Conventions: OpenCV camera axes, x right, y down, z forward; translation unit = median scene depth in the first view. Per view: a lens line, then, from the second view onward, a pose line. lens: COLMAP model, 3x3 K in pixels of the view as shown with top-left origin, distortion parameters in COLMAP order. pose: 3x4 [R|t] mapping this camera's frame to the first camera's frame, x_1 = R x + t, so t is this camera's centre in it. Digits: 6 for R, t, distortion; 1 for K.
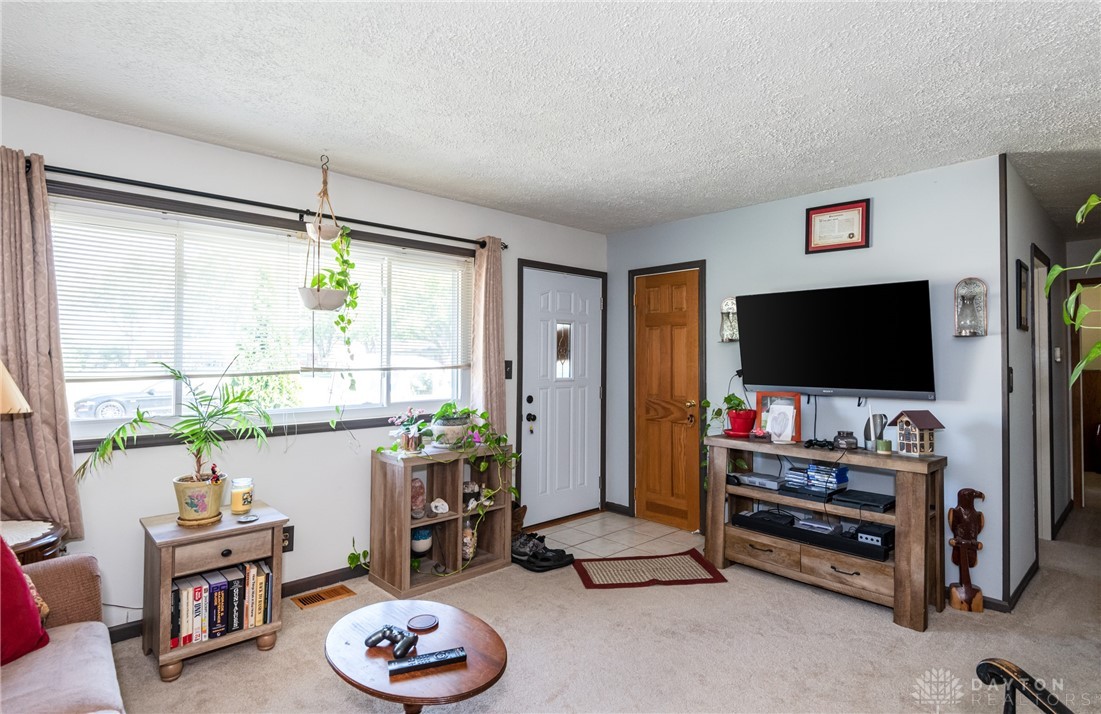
lens RADIAL K [[557.4, 0, 553.1], [0, 557.4, 351.3], [0, 0, 1]] dist [0.000519, -0.001362]
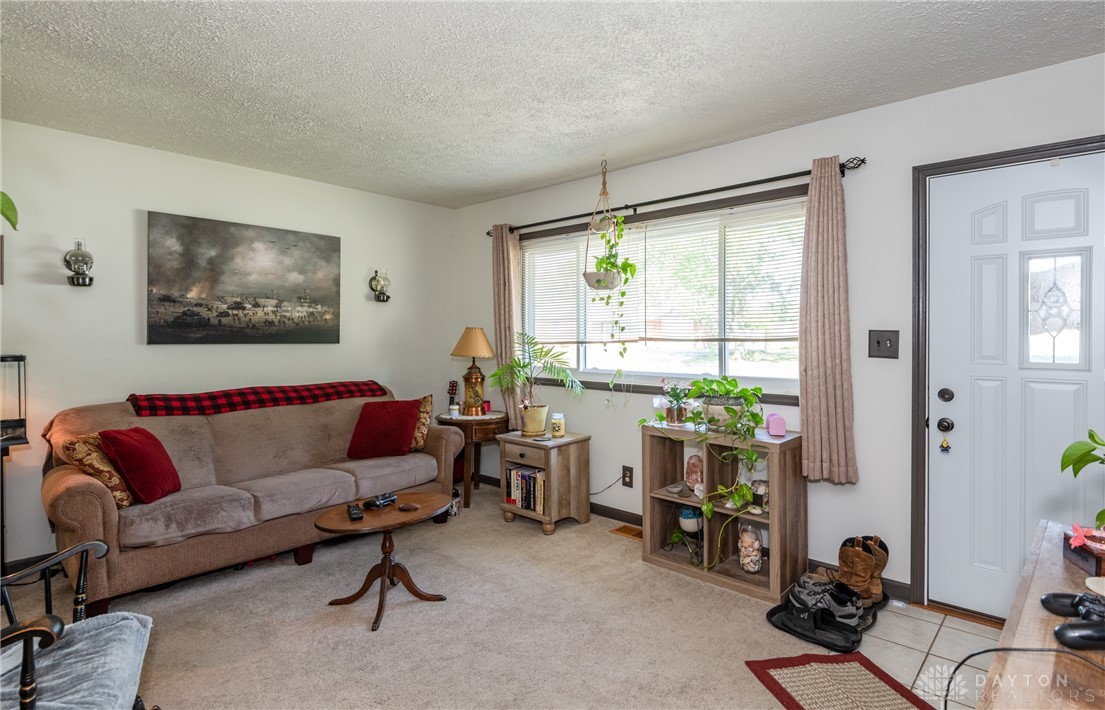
lens RADIAL K [[559.4, 0, 535.7], [0, 559.4, 338.4], [0, 0, 1]] dist [0.000519, -0.001362]
pose [[0.064661, 0.003128, -0.997902, 0.780790], [0.012295, 0.999917, 0.003931, 0.025360], [0.997832, -0.012523, 0.064617, 0.764074]]
